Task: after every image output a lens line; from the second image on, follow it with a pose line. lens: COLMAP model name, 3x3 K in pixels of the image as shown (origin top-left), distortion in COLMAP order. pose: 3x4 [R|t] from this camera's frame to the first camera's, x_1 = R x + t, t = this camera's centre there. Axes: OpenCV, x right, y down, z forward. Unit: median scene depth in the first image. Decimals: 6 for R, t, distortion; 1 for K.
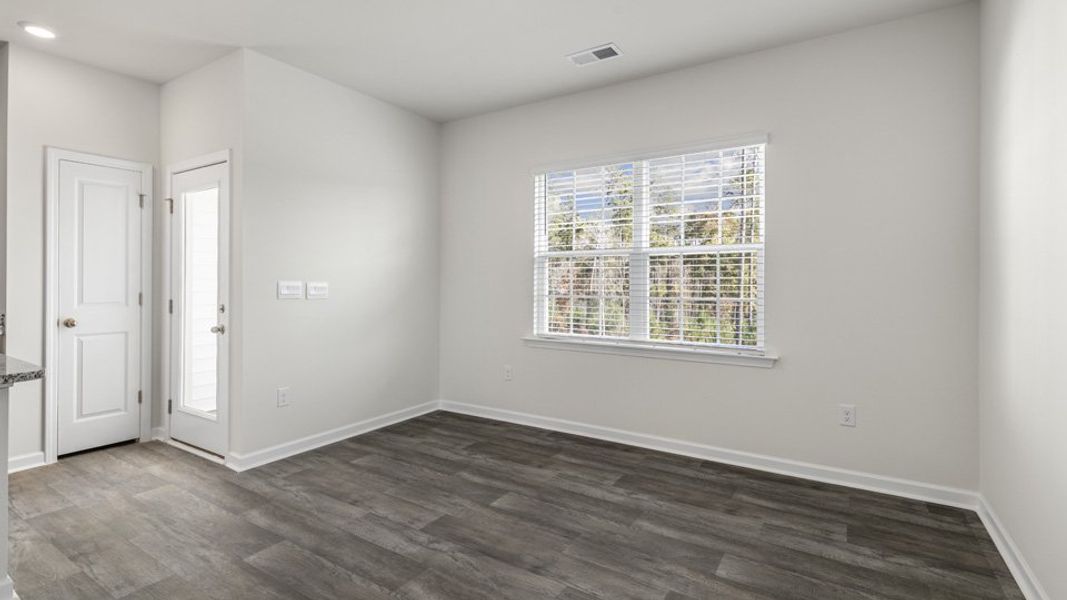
lens RADIAL K [[480.3, 0, 560.4], [0, 480.3, 286.3], [0, 0, 1]] dist [0.002689, 0.000738]
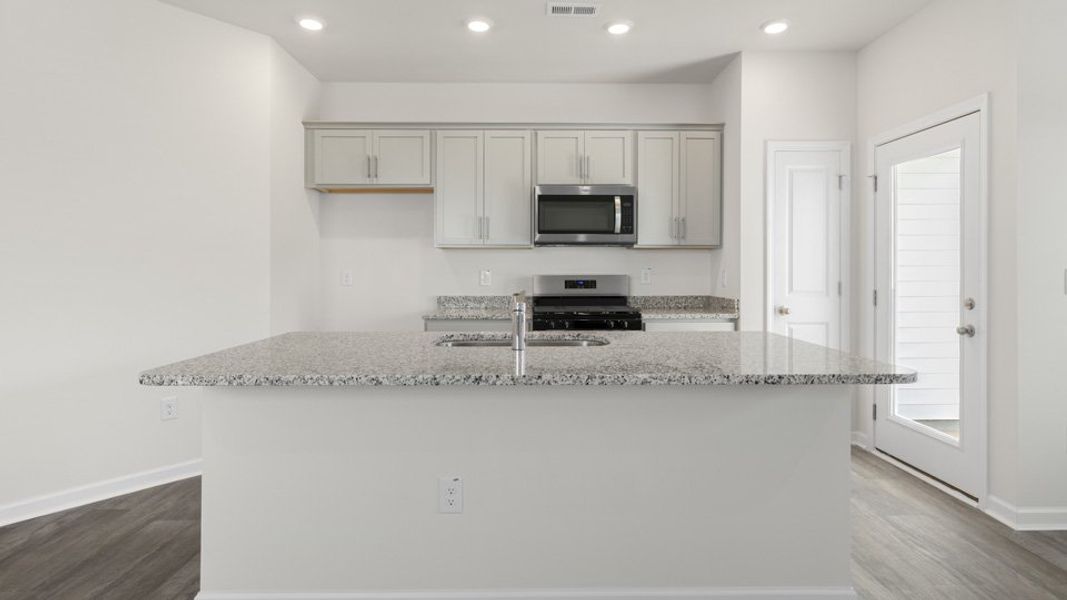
lens RADIAL K [[495.7, 0, 532.6], [0, 495.7, 277.6], [0, 0, 1]] dist [-0.003044, -0.000466]
pose [[0.564228, 0.007412, -0.825586, -0.446104], [-0.005944, 0.999970, 0.004915, 0.004655], [0.825597, 0.002135, 0.564255, -0.023848]]
